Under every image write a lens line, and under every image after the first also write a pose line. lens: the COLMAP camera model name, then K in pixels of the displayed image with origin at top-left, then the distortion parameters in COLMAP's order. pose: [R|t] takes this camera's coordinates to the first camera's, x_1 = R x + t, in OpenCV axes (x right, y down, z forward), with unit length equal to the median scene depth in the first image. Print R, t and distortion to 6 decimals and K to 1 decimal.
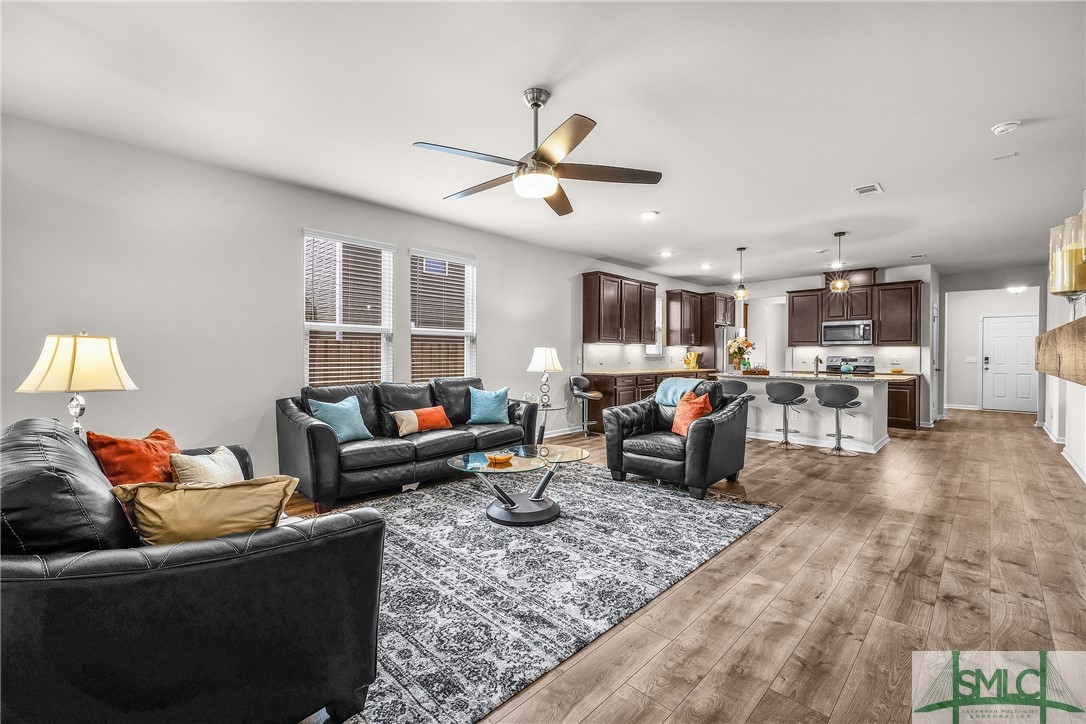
lens RADIAL K [[463.2, 0, 541.1], [0, 463.2, 355.2], [0, 0, 1]] dist [0.004306, -0.000481]
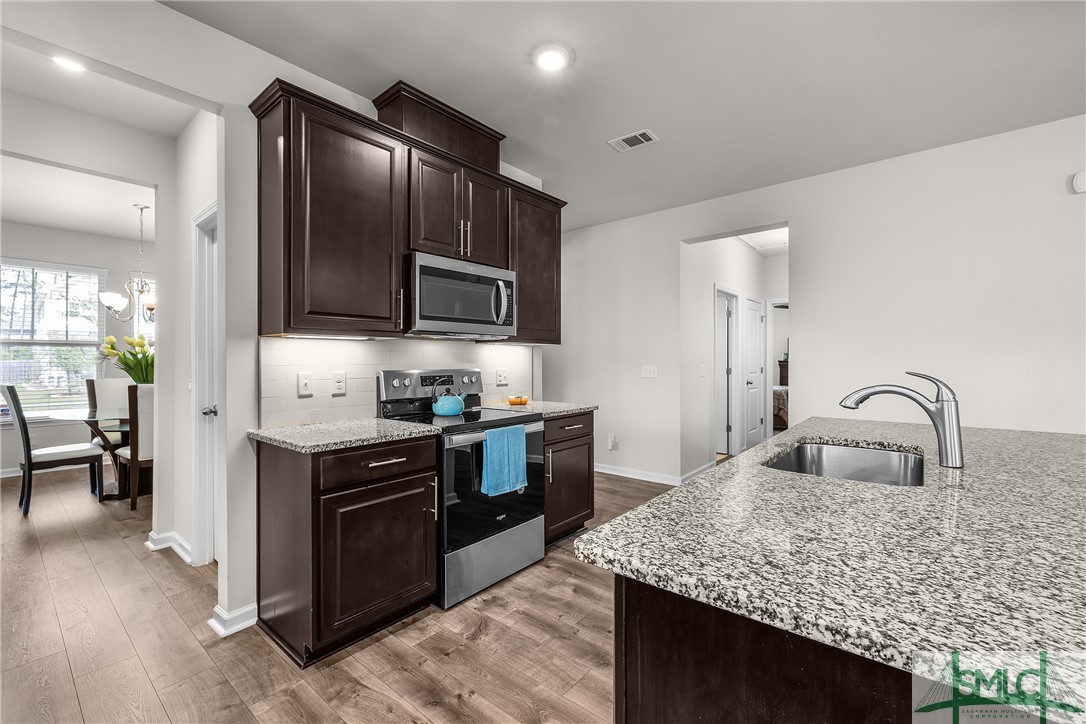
lens RADIAL K [[463.2, 0, 547.8], [0, 463.2, 363.3], [0, 0, 1]] dist [0.004306, -0.000481]
pose [[-0.079665, -0.002851, 0.996818, 0.361054], [0.010225, 0.999941, 0.003677, -0.002997], [-0.996769, 0.010486, -0.079631, 1.082205]]
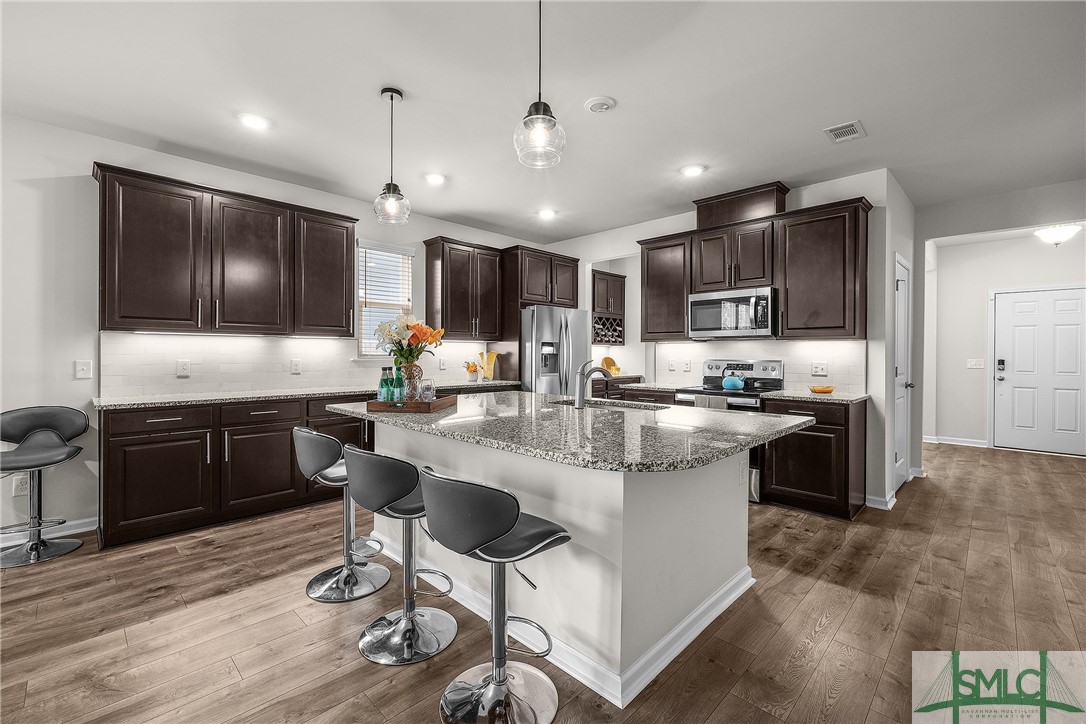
lens RADIAL K [[463.2, 0, 540.7], [0, 463.2, 357.8], [0, 0, 1]] dist [0.004306, -0.000481]
pose [[0.999943, 0.000439, -0.010672, 0.509053], [-0.000332, 0.999949, 0.010068, -0.005659], [0.010676, -0.010064, 0.999892, 0.541432]]
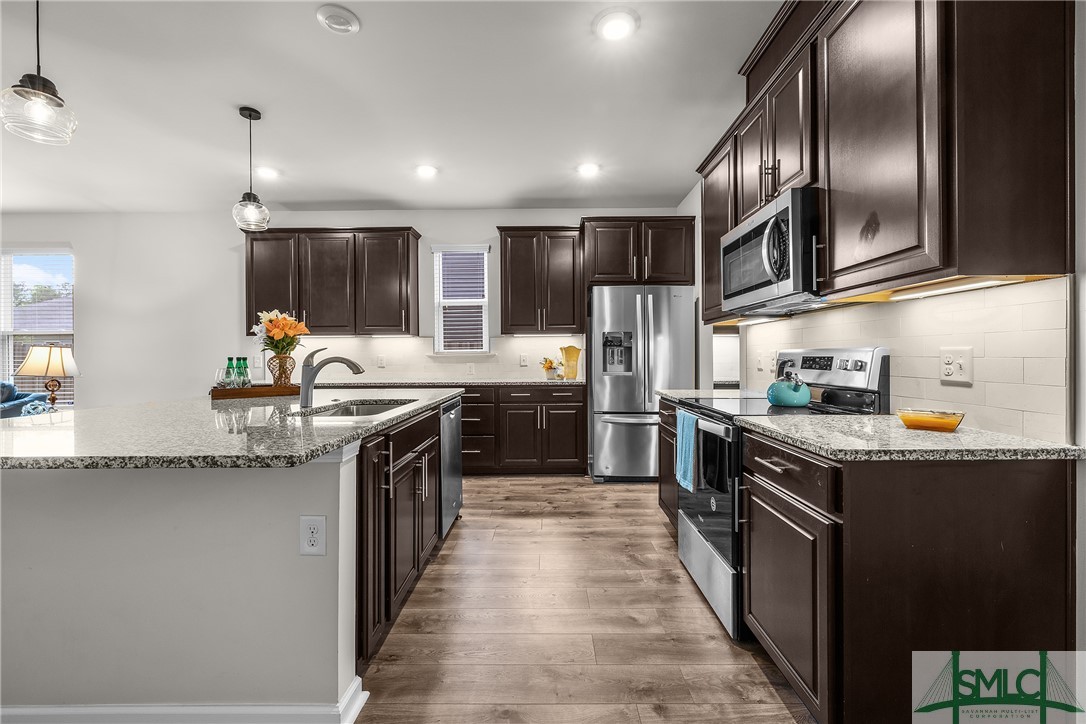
lens RADIAL K [[463.2, 0, 537.6], [0, 463.2, 356.1], [0, 0, 1]] dist [0.004306, -0.000481]
pose [[0.672339, -0.008360, -0.740196, 0.859830], [0.009180, 0.999953, -0.002954, 0.007146], [0.740186, -0.004809, 0.672385, 0.811471]]
